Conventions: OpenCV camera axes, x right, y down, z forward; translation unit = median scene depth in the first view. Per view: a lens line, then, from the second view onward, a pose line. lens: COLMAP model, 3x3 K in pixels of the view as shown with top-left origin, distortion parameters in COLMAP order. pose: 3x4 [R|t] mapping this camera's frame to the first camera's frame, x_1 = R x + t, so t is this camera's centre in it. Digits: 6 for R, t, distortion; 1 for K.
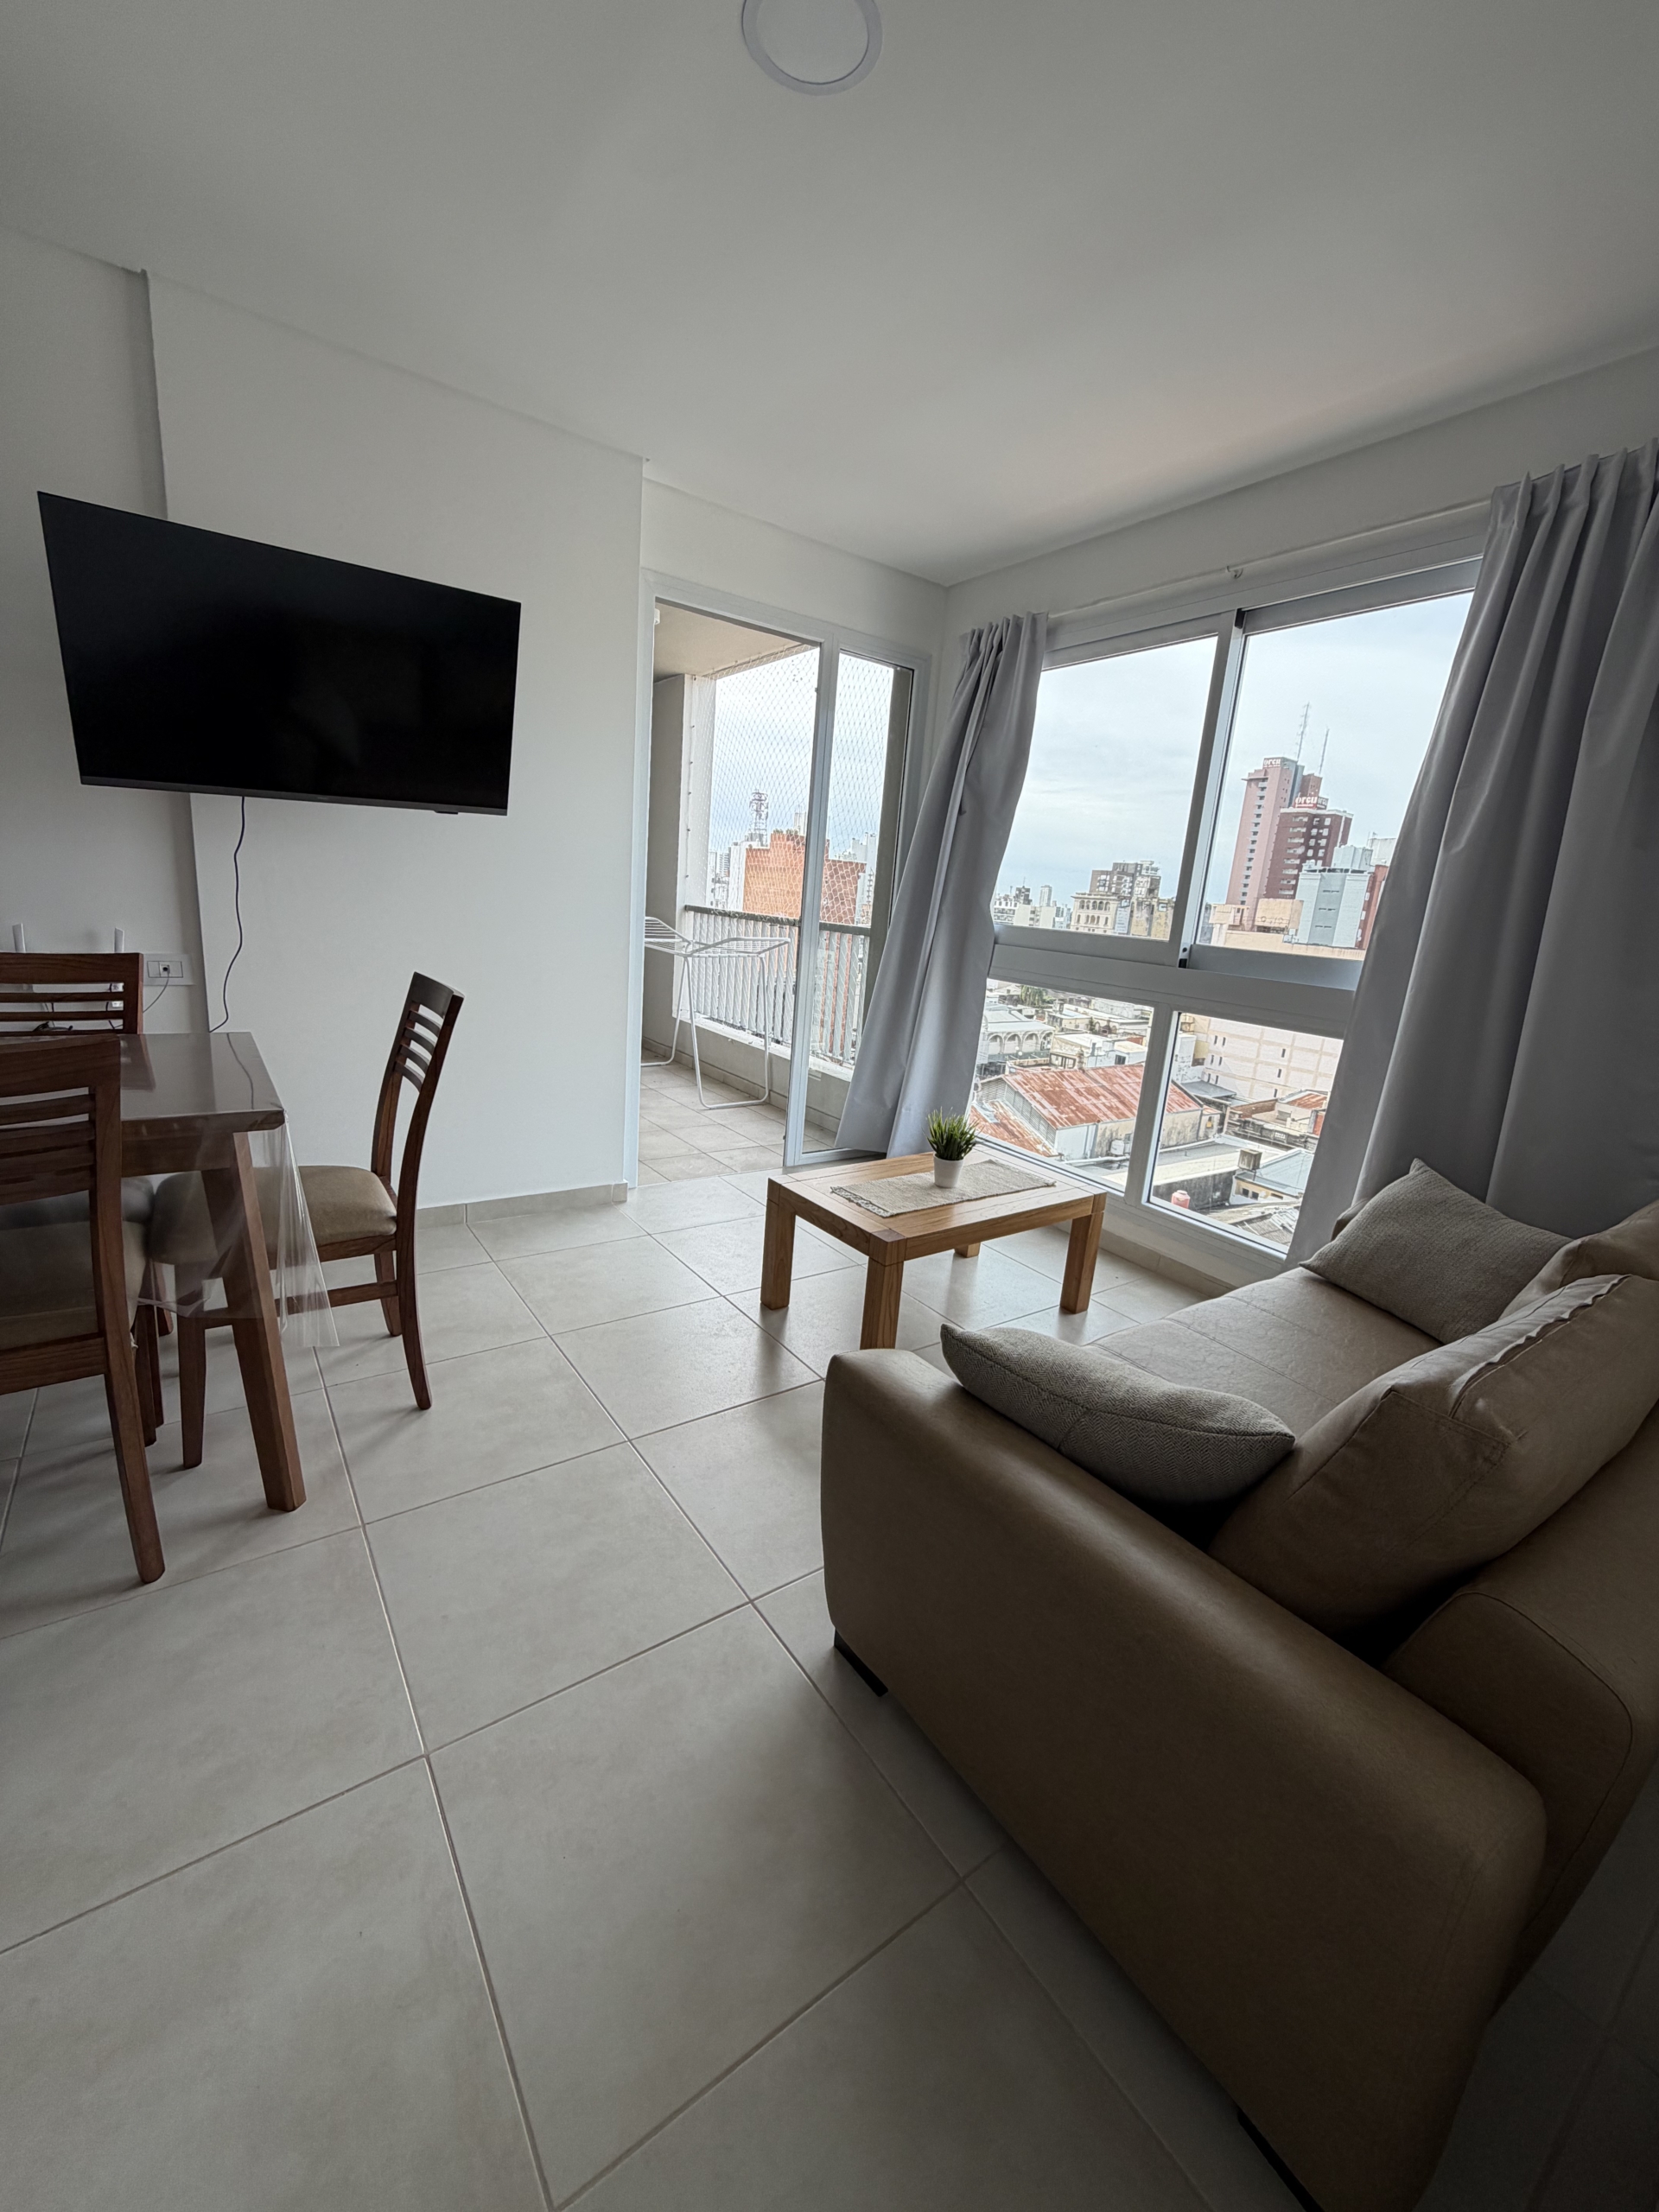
lens RADIAL K [[880.7, 0, 830.9], [0, 880.7, 1095.3], [0, 0, 1]] dist [-0.000989, 0.000056]
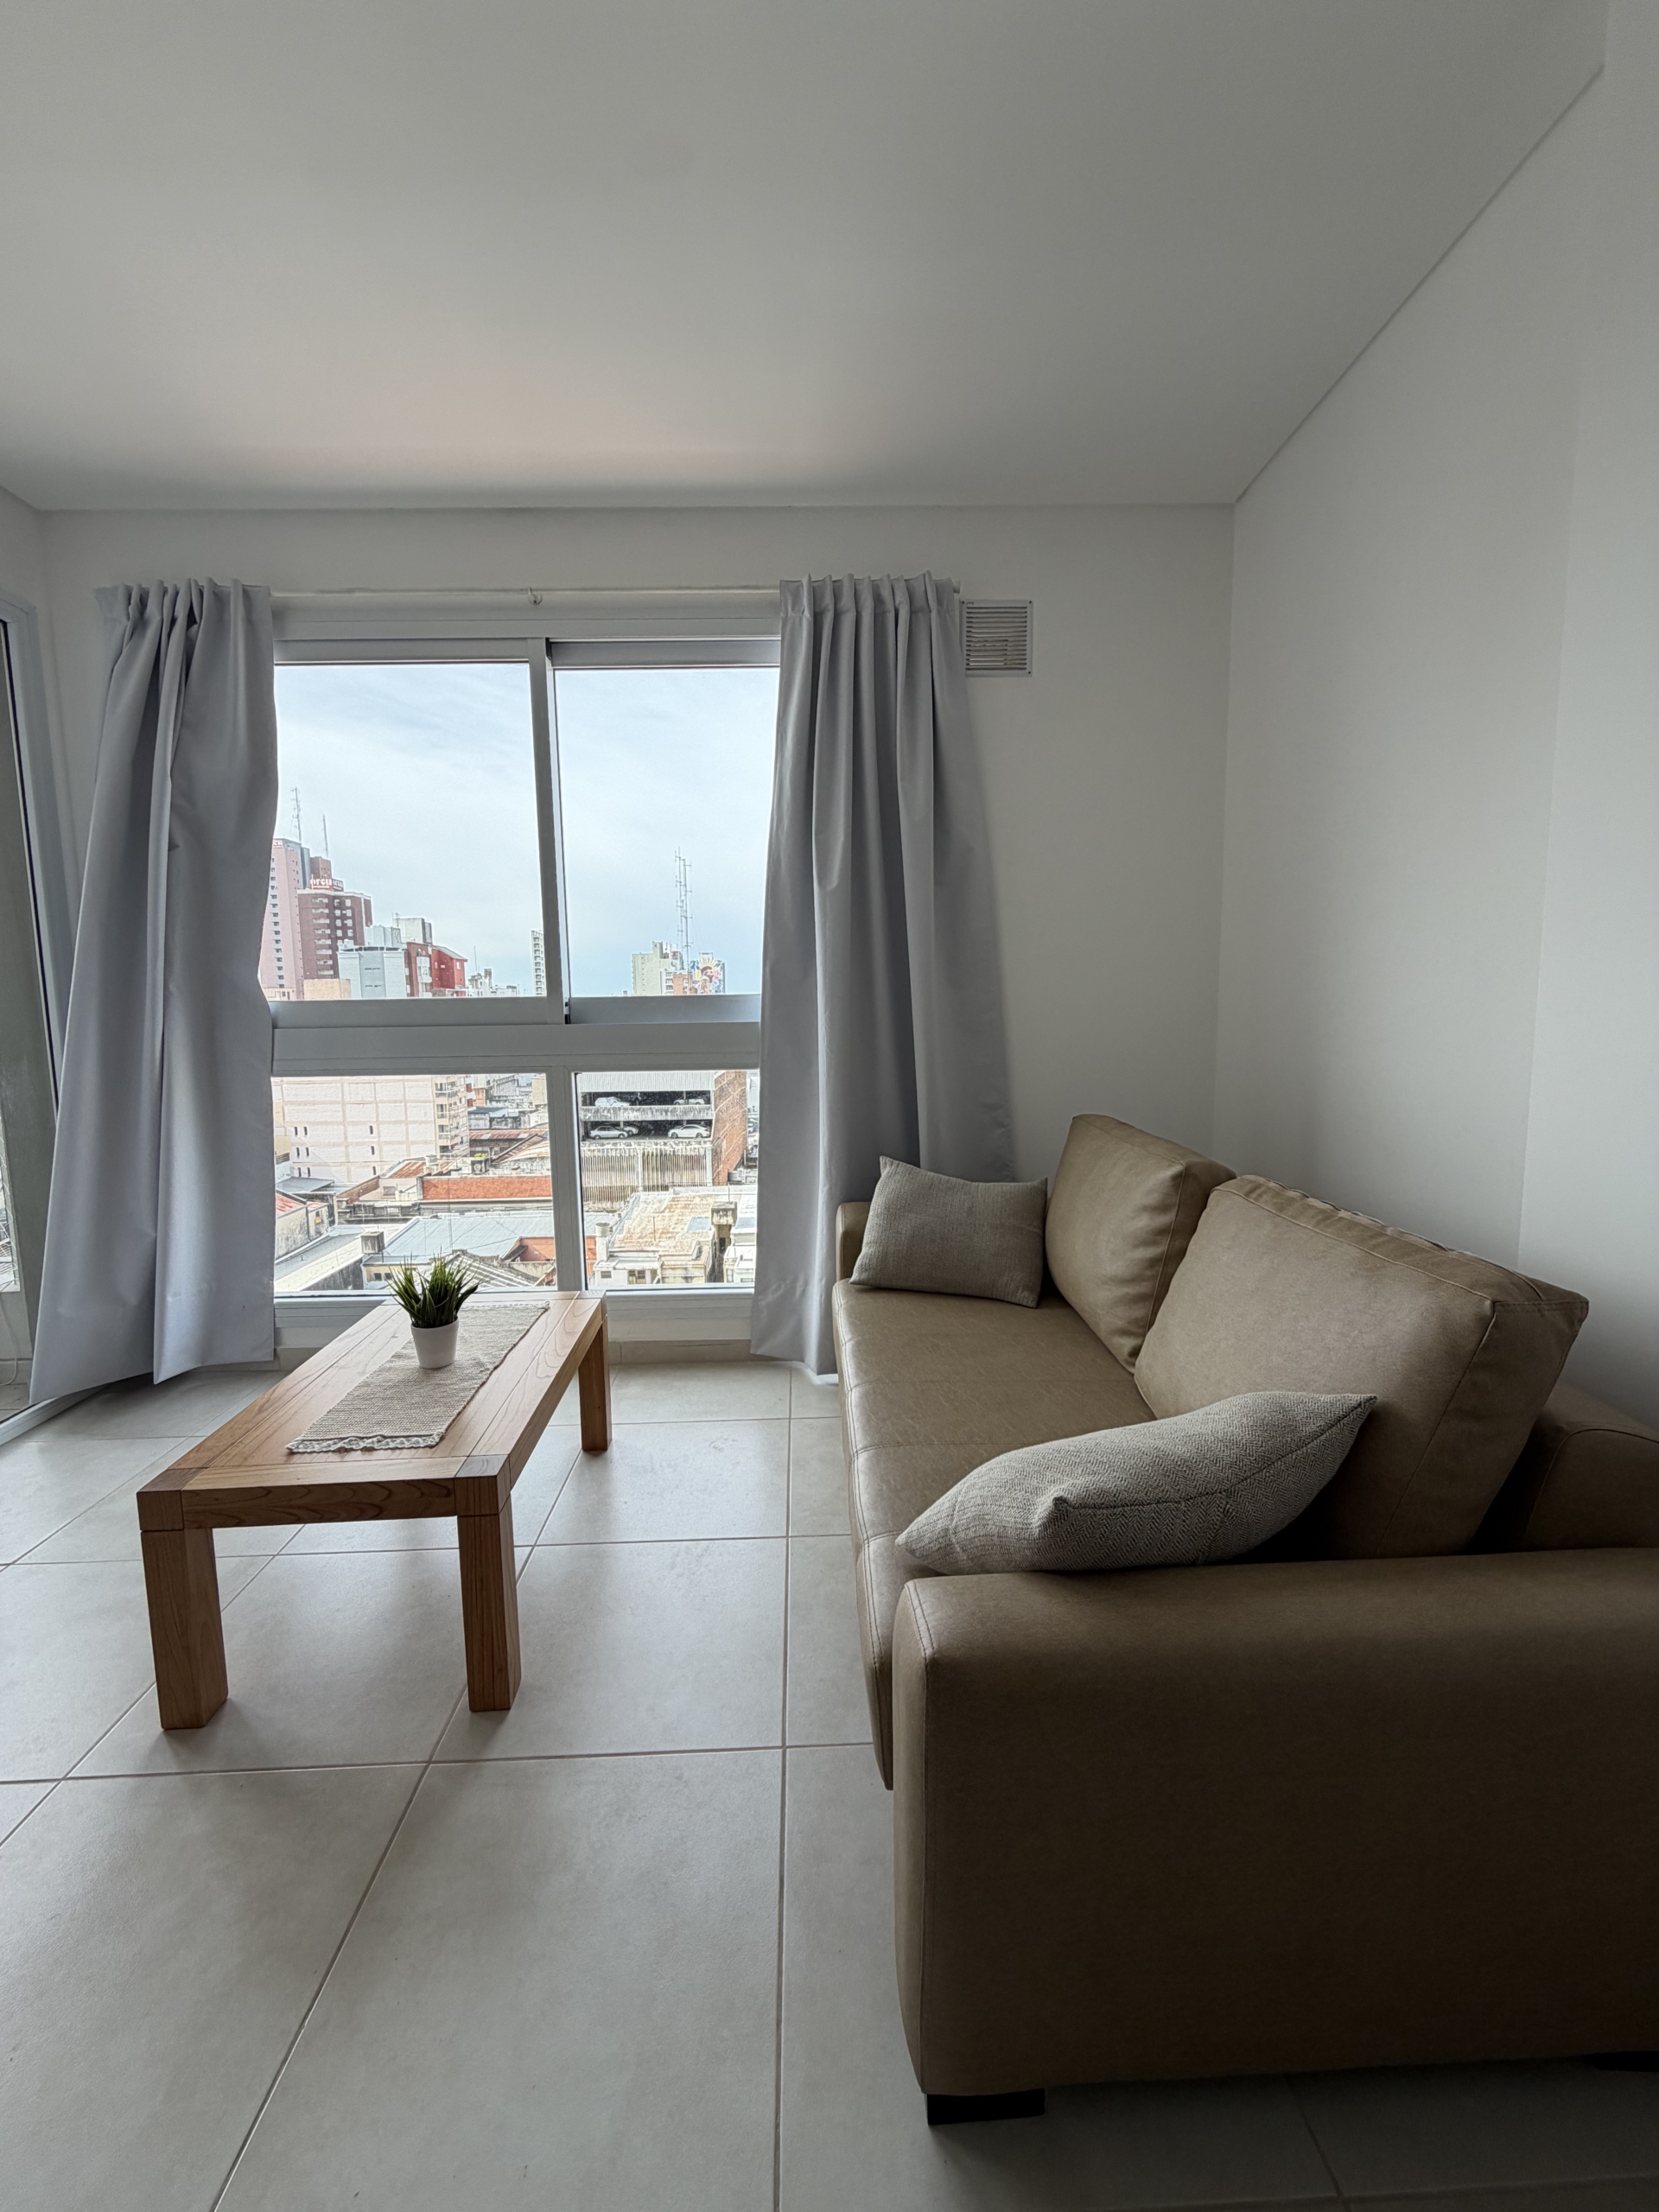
lens RADIAL K [[880.7, 0, 830.9], [0, 880.7, 1095.3], [0, 0, 1]] dist [-0.000989, 0.000056]
pose [[0.552470, -0.175140, 0.814925, -0.159821], [0.244608, 0.968696, 0.042358, -0.039014], [-0.796833, 0.175936, 0.578016, 0.233363]]
